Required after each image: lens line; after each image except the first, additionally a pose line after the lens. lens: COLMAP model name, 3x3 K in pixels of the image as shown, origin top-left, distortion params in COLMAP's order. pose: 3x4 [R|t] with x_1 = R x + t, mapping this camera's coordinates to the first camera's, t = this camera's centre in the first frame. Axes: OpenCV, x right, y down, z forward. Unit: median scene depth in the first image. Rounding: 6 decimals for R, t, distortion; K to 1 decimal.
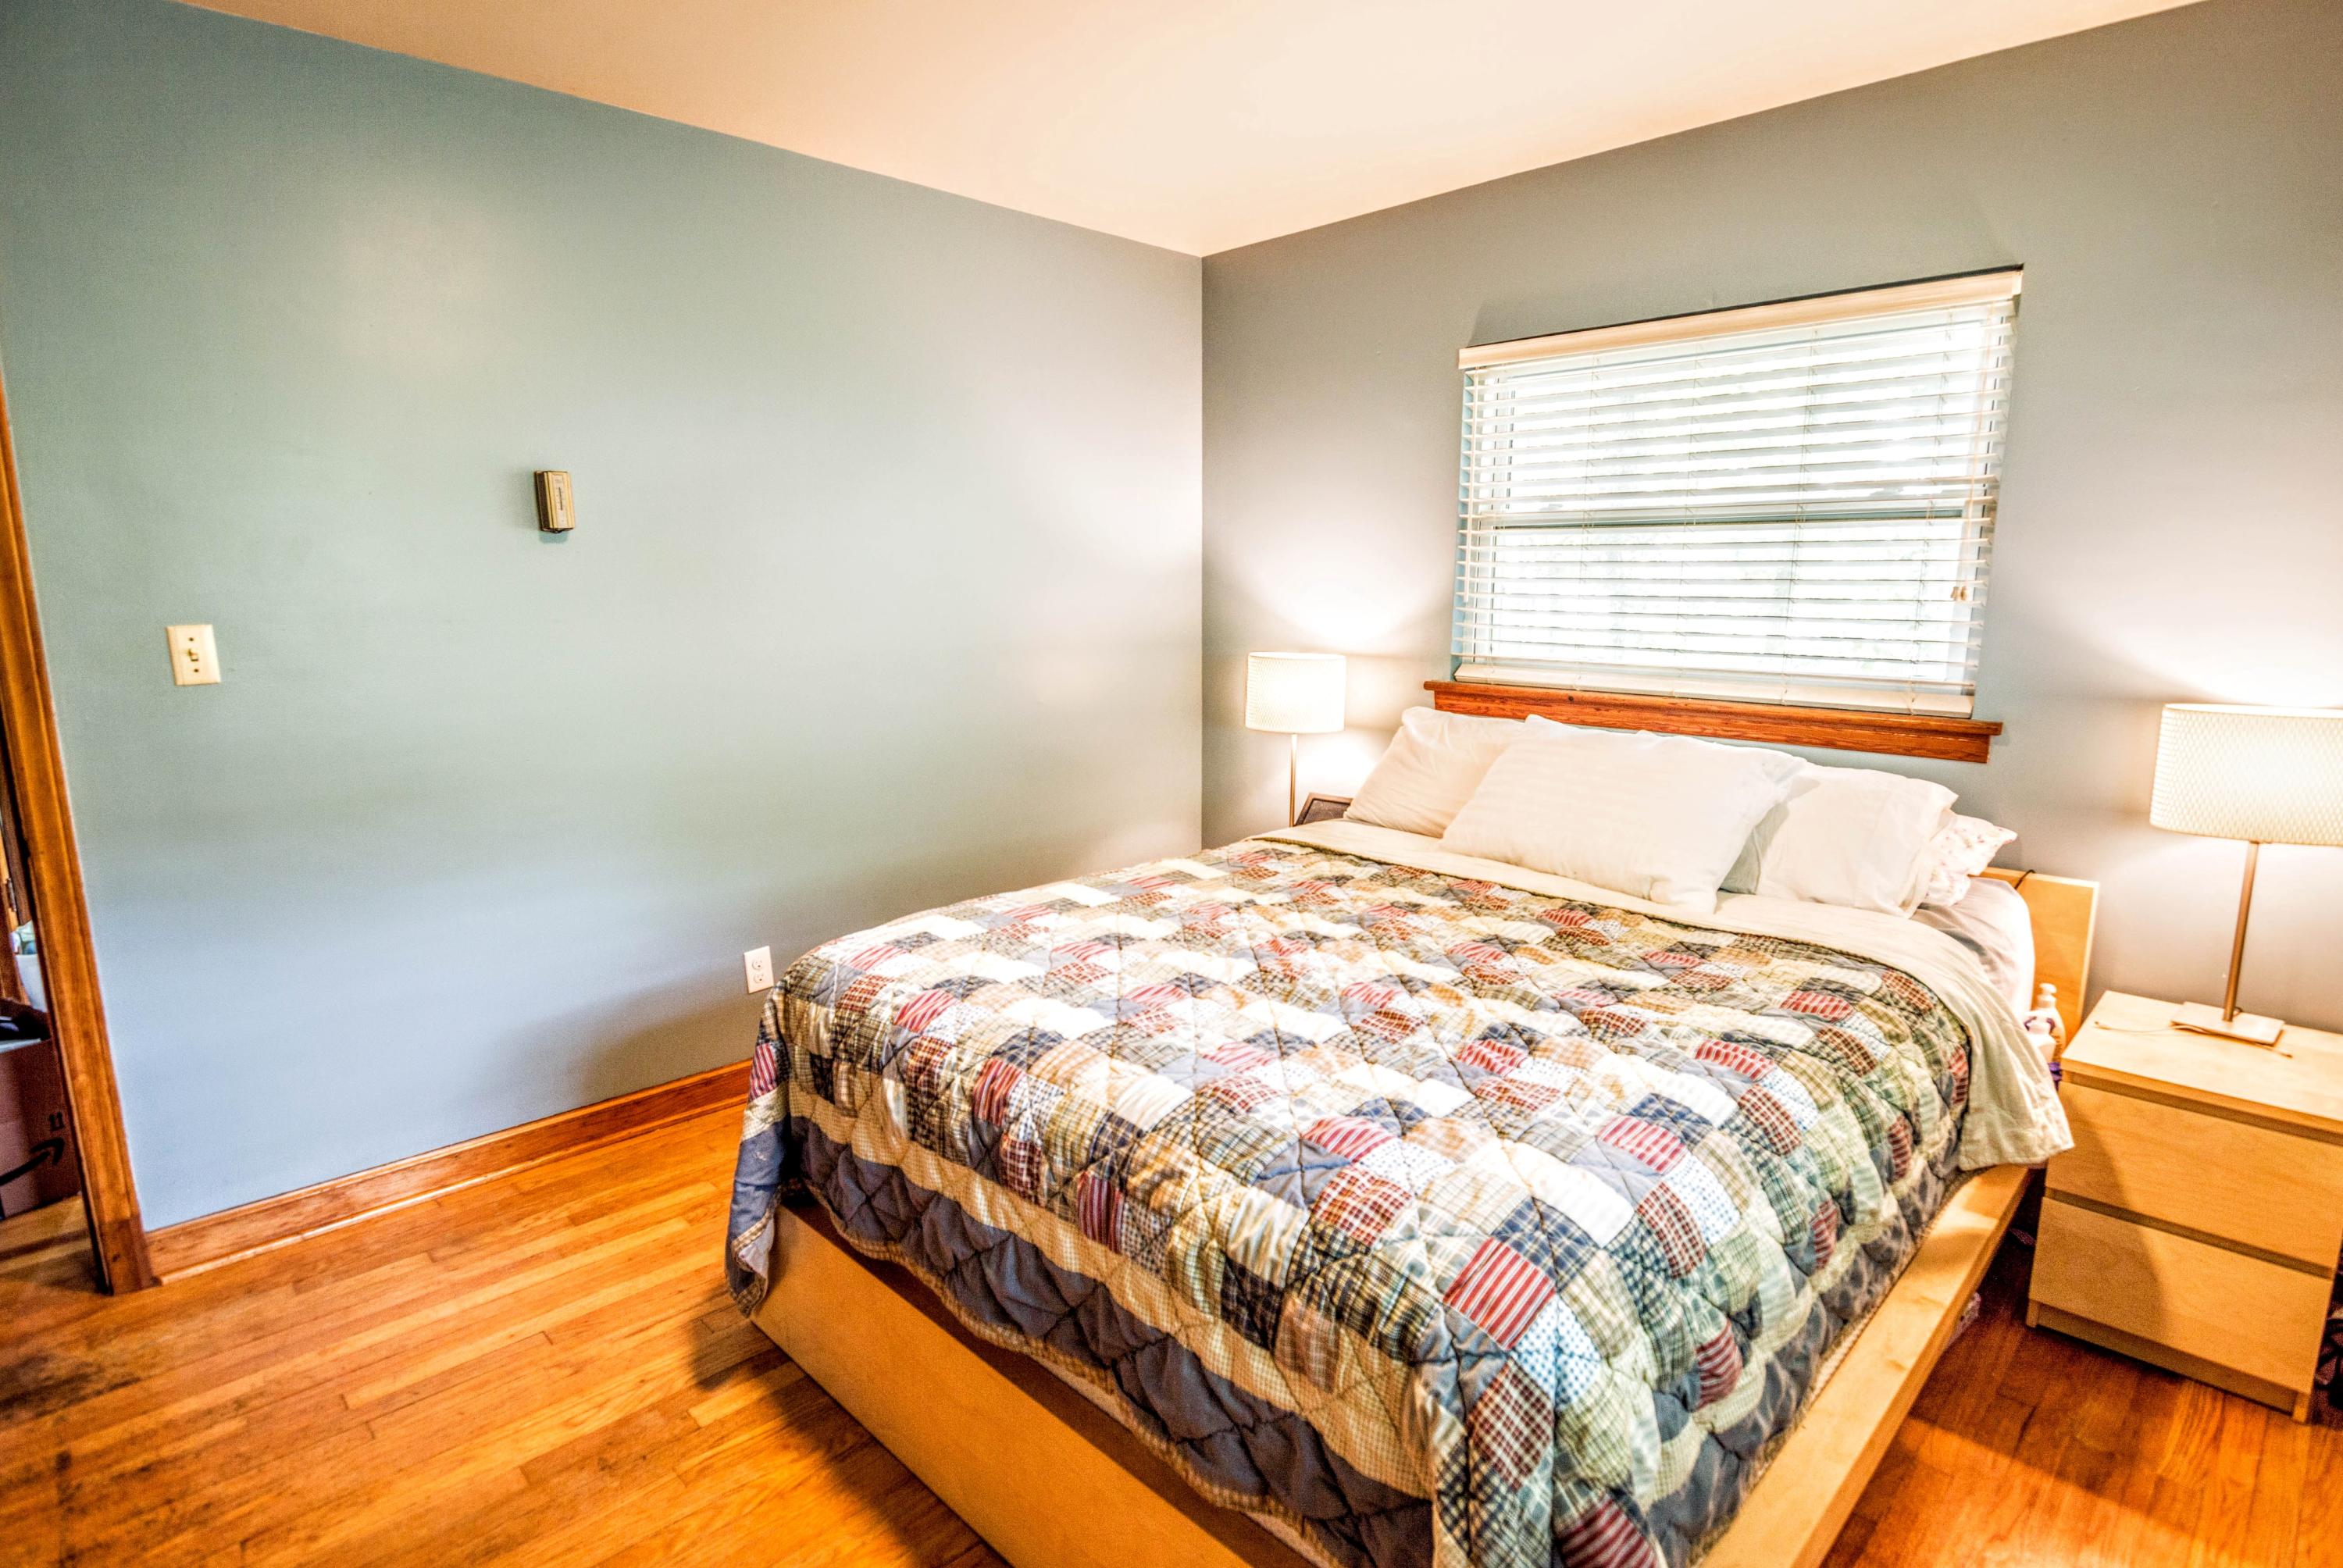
lens RADIAL K [[1177.9, 0, 1166.3], [0, 1177.9, 791.5], [0, 0, 1]] dist [-0.006744, -0.006401]
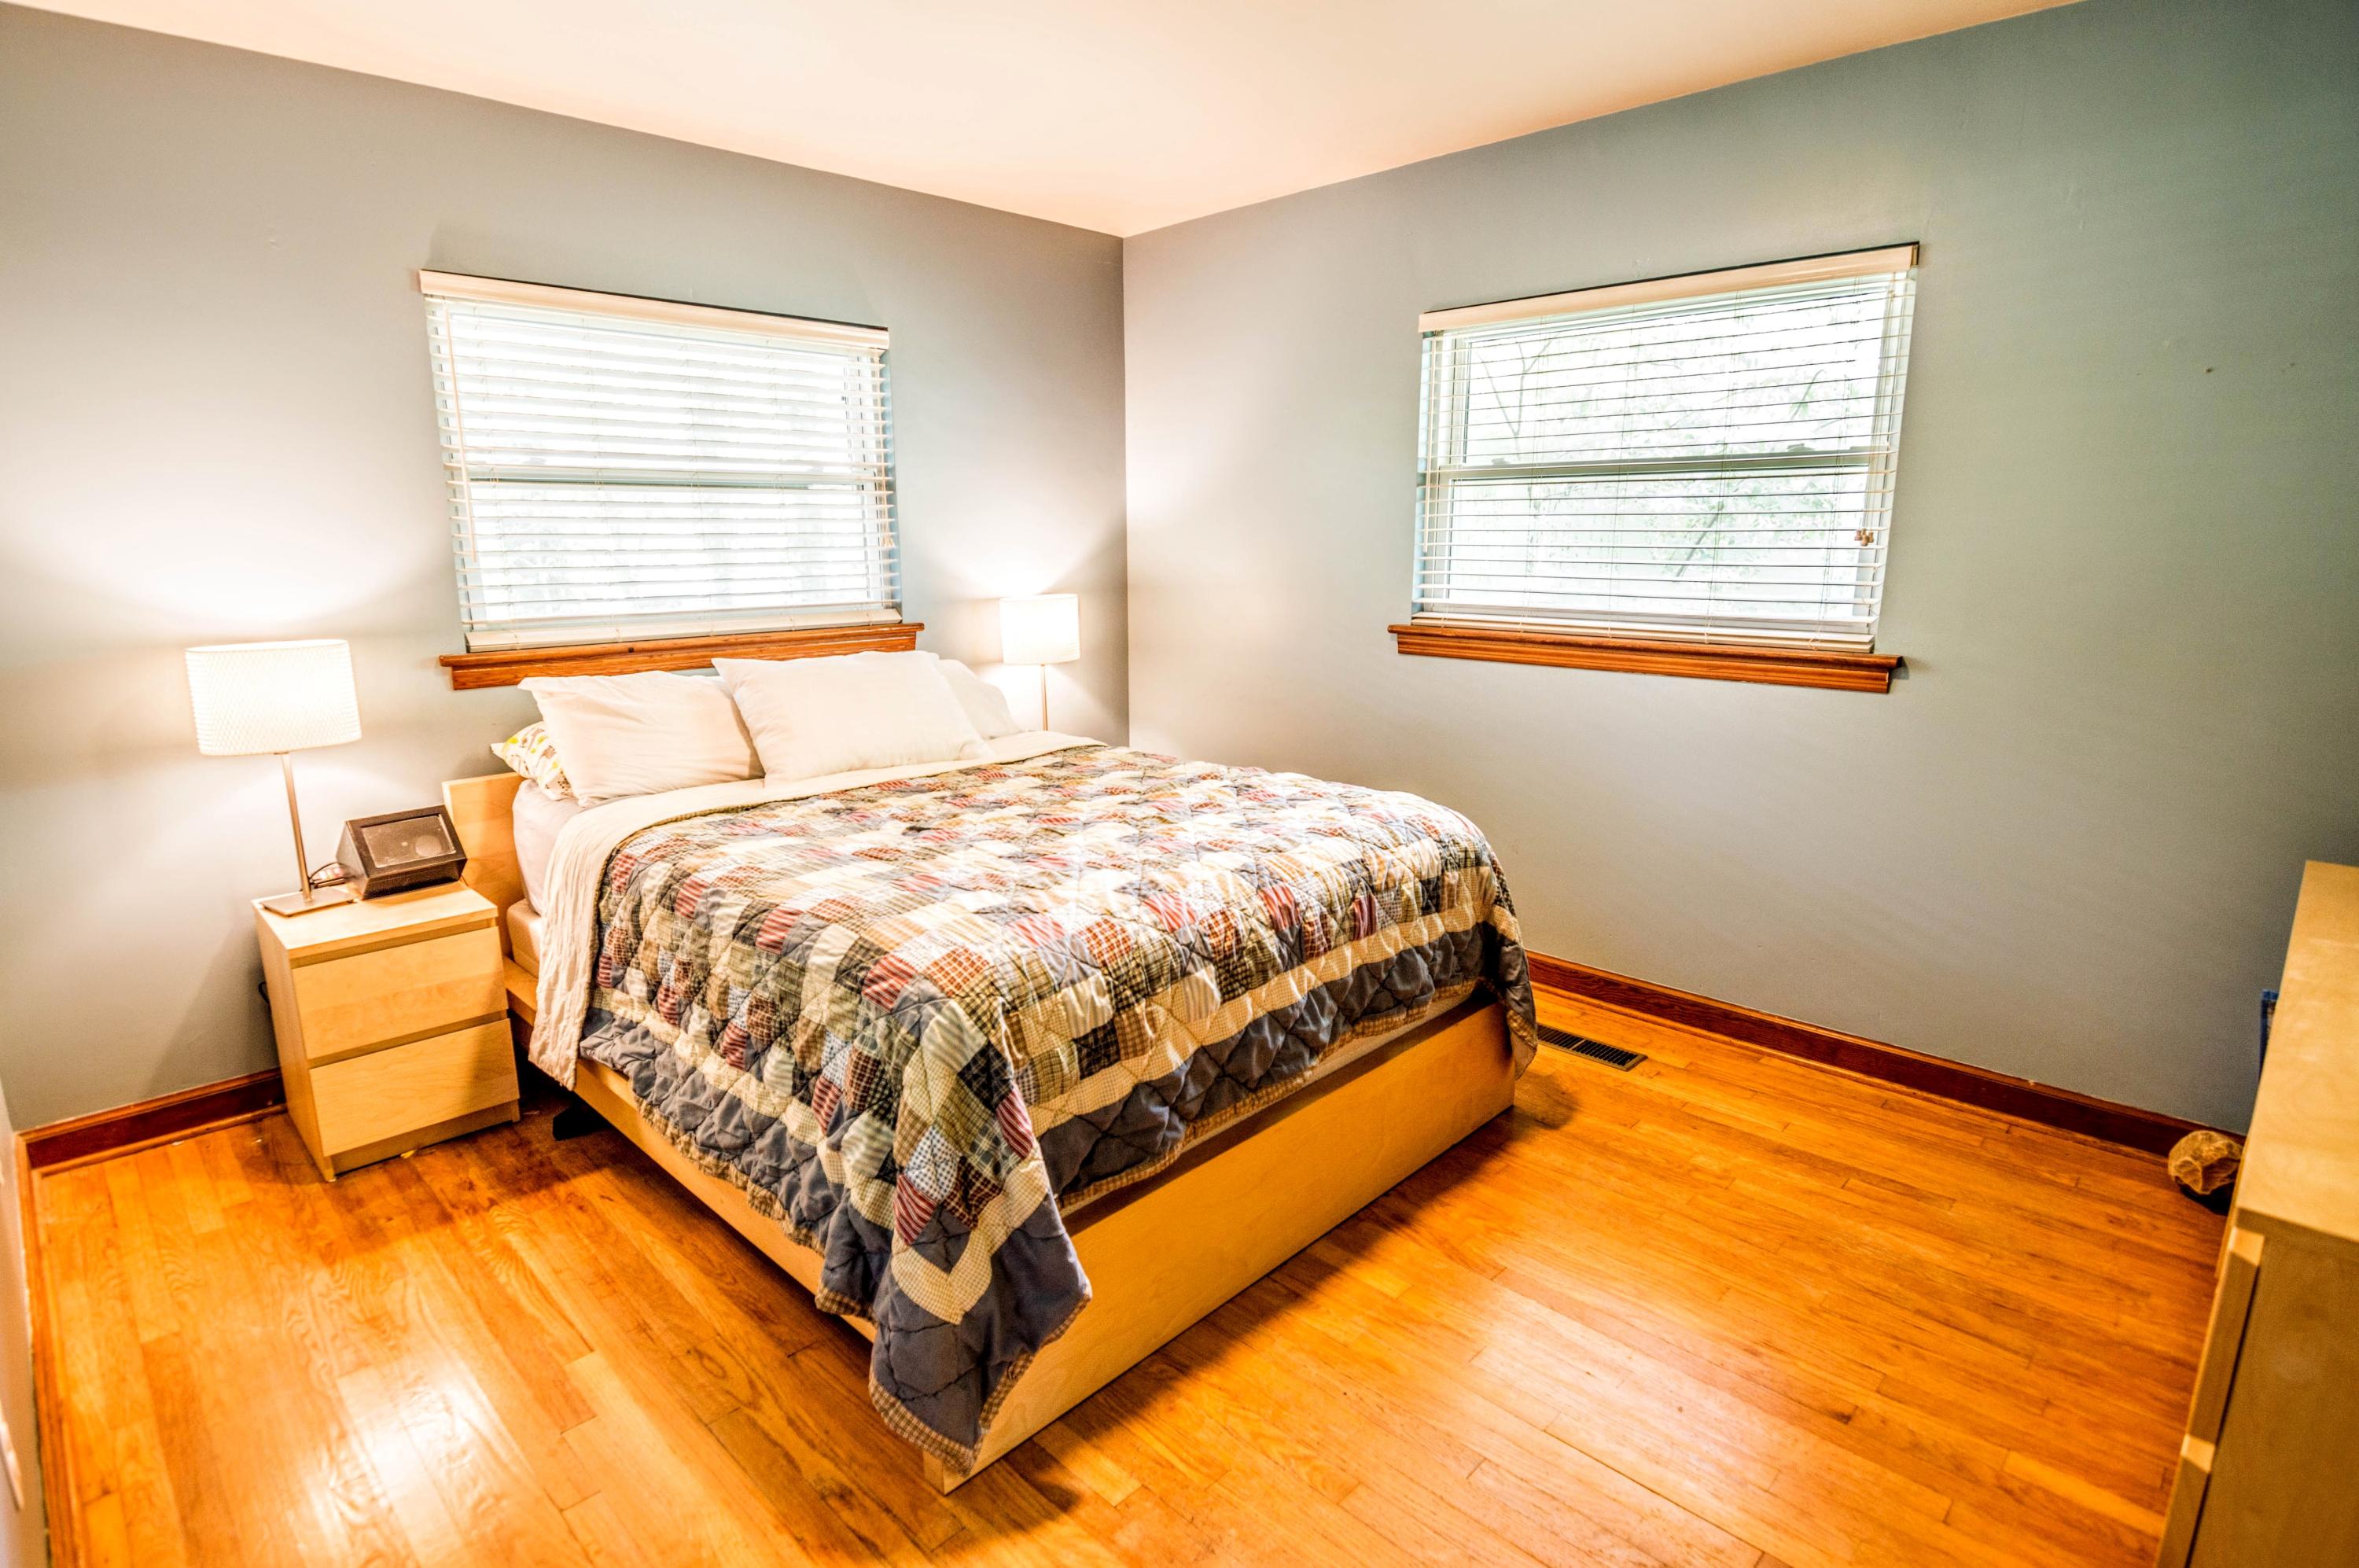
lens RADIAL K [[1186.1, 0, 1173.4], [0, 1186.1, 779.3], [0, 0, 1]] dist [-0.006744, -0.006401]
pose [[-0.011525, -0.203550, 0.978997, -1.238061], [0.186583, 0.961428, 0.202094, -0.157894], [-0.982372, 0.184994, 0.026898, 0.904586]]
